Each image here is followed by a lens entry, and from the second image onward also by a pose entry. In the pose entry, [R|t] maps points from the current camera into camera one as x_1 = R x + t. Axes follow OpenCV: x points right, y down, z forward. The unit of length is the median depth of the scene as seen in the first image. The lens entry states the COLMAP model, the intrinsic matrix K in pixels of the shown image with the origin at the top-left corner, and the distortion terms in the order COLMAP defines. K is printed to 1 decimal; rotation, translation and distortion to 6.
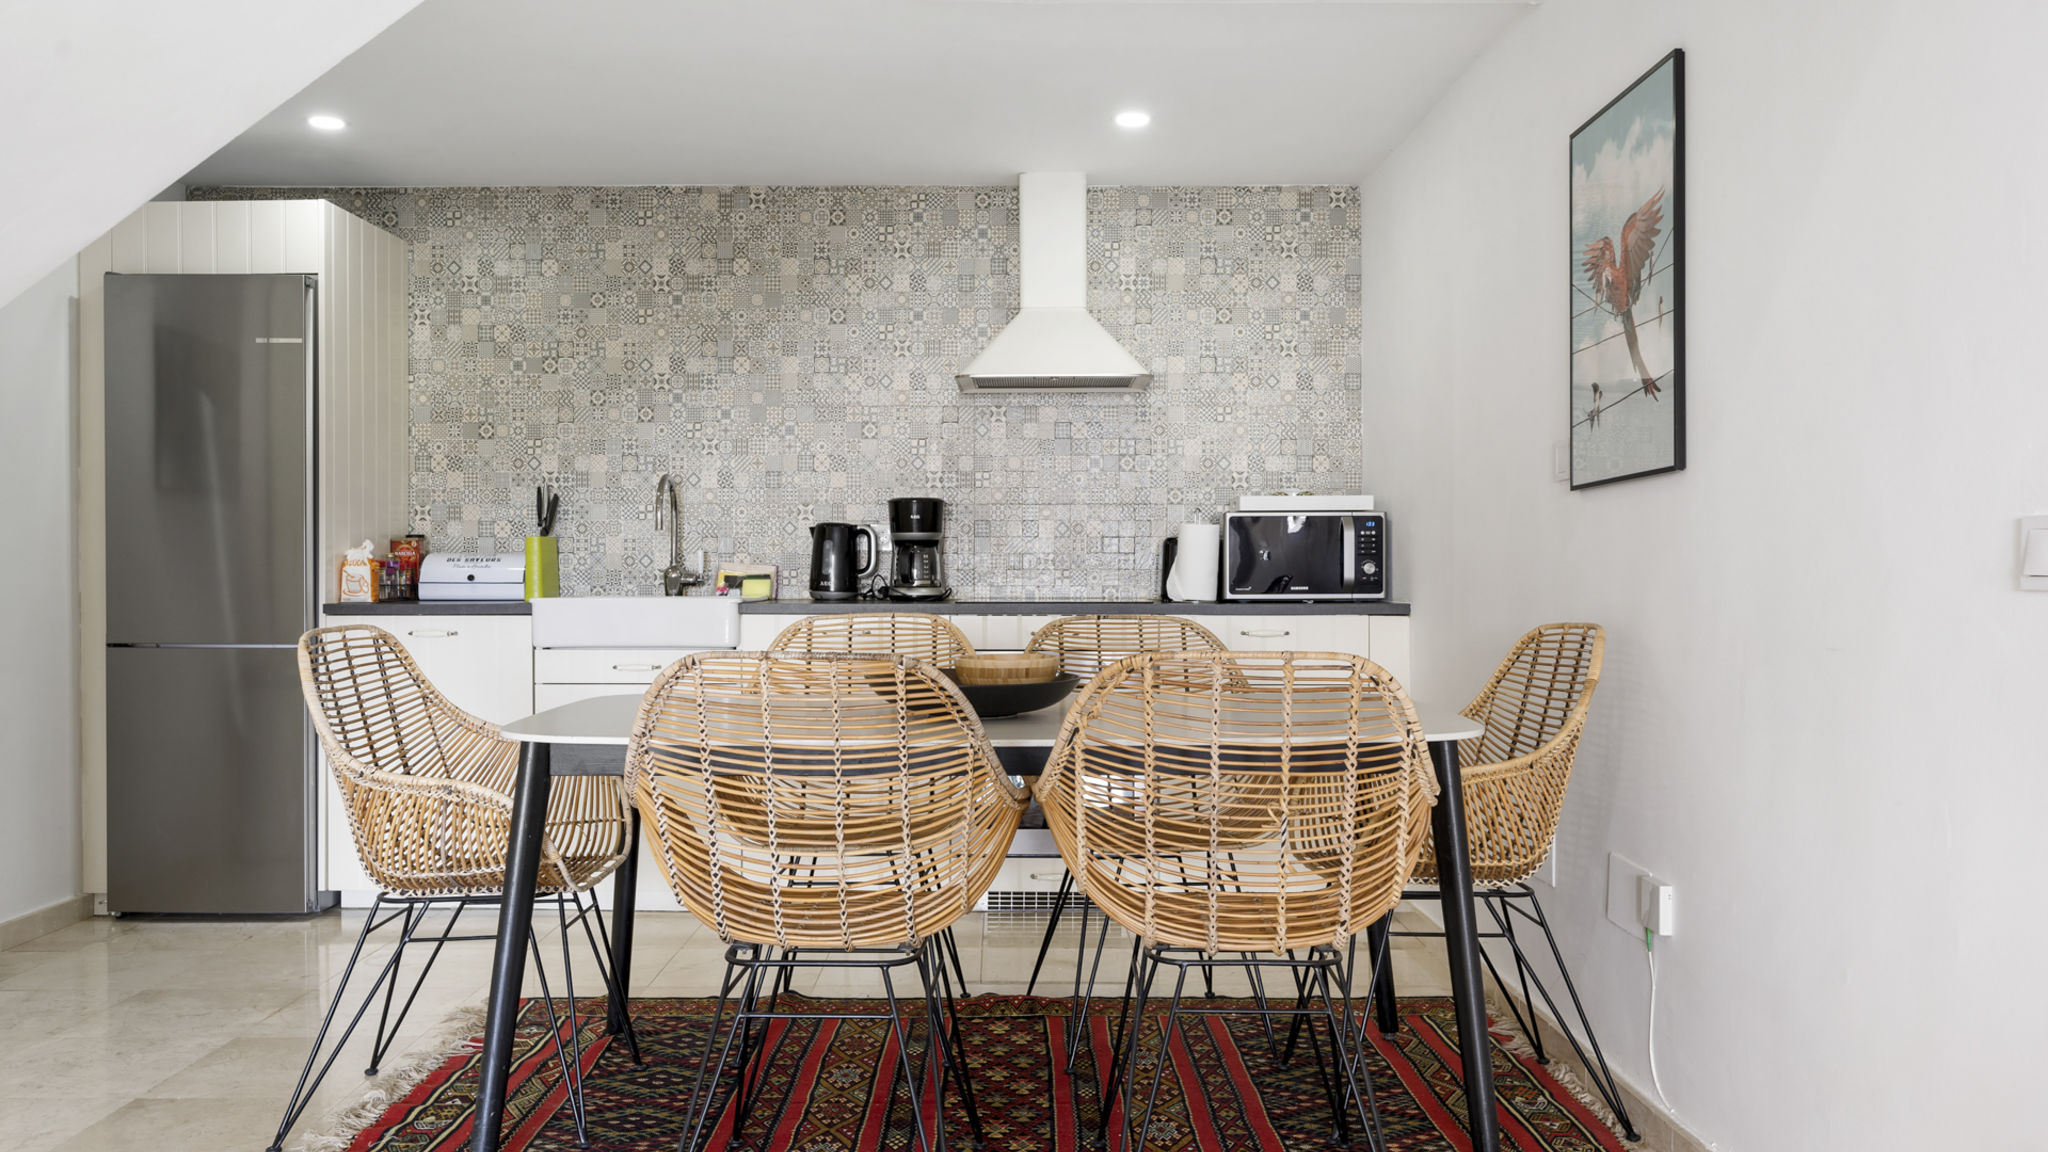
lens RADIAL K [[1619.9, 0, 1023.9], [0, 1619.9, 583.2], [0, 0, 1]] dist [0.000975, -0.003563]
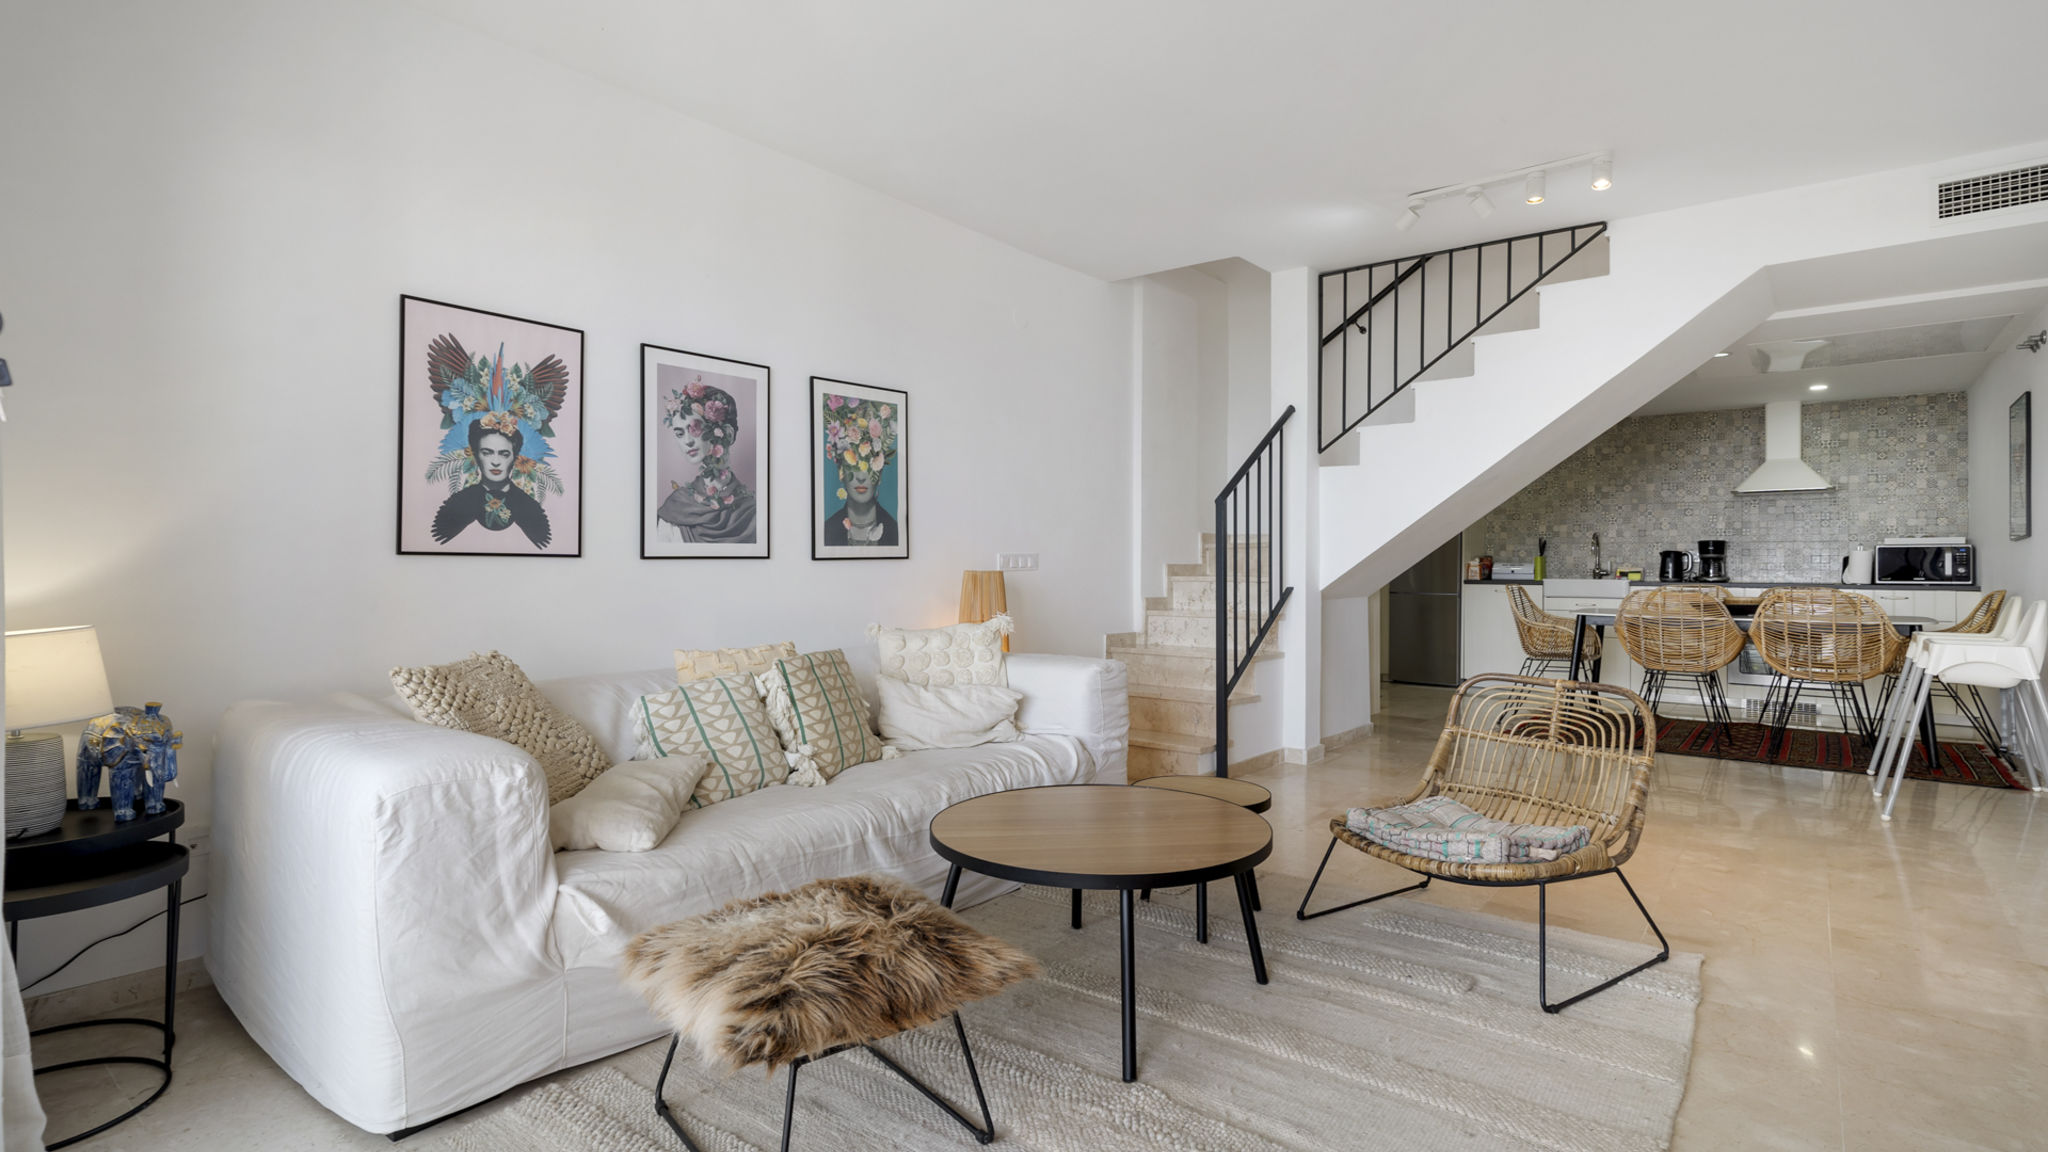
lens RADIAL K [[982.4, 0, 1020.2], [0, 982.4, 561.3], [0, 0, 1]] dist [0.001700, 0.000109]
pose [[0.772532, 0.000939, -0.634975, 0.067429], [-0.011780, 0.999848, -0.012854, 0.010211], [0.634867, 0.017411, 0.772426, -0.782108]]
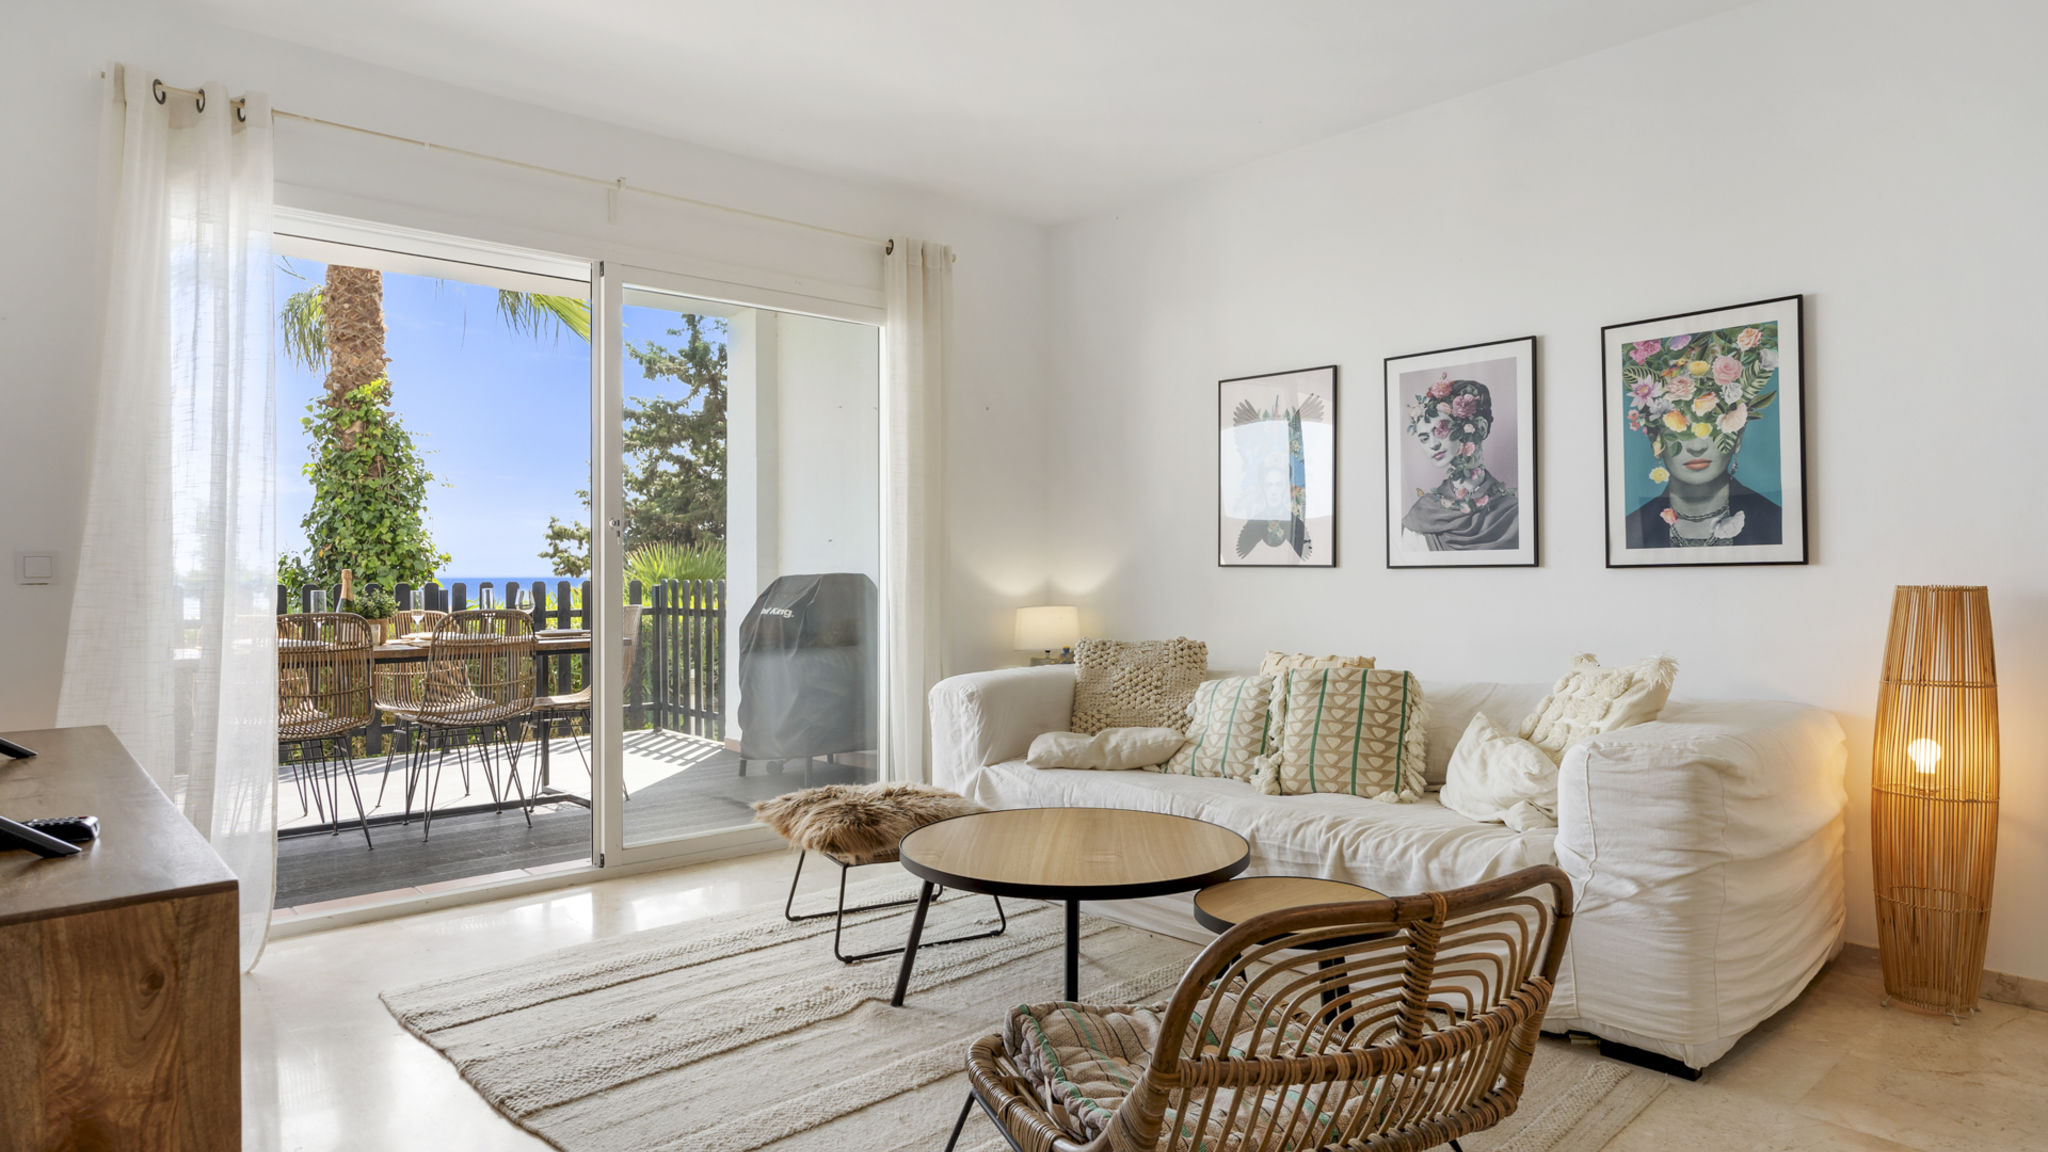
lens RADIAL K [[1194.0, 0, 1027.8], [0, 1194.0, 574.7], [0, 0, 1]] dist [-0.004386, 0.004880]
pose [[-0.742238, 0.007044, -0.670100, 0.180567], [-0.004714, 0.999865, 0.015732, -0.003265], [0.670120, 0.014836, -0.742104, -0.043098]]
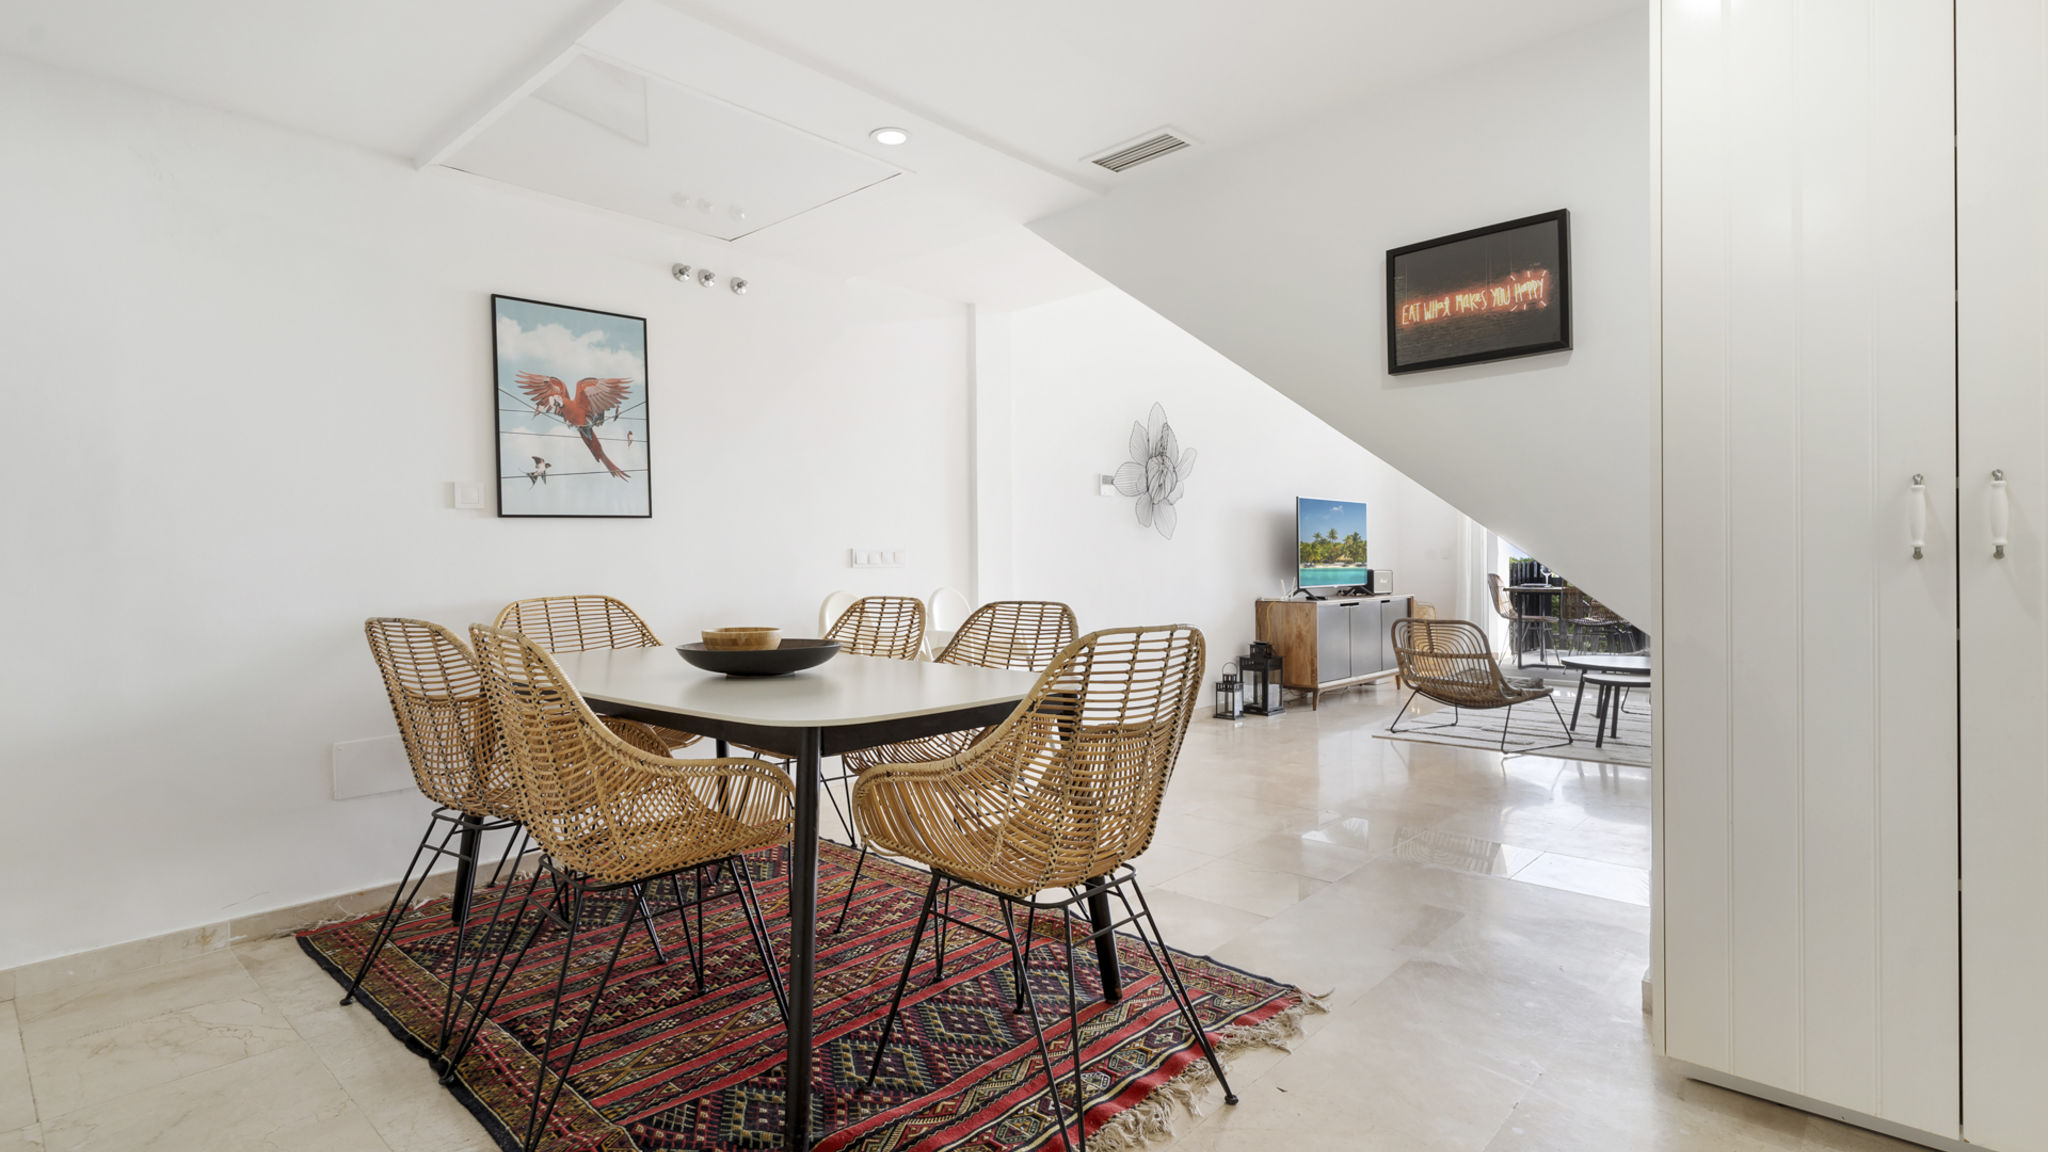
lens RADIAL K [[982.4, 0, 1016.2], [0, 982.4, 558.6], [0, 0, 1]] dist [0.001700, 0.000109]
pose [[-0.726429, 0.007211, 0.687204, -0.431688], [0.015951, 0.999852, 0.006370, -0.009085], [-0.687056, 0.015589, -0.726437, 0.837212]]
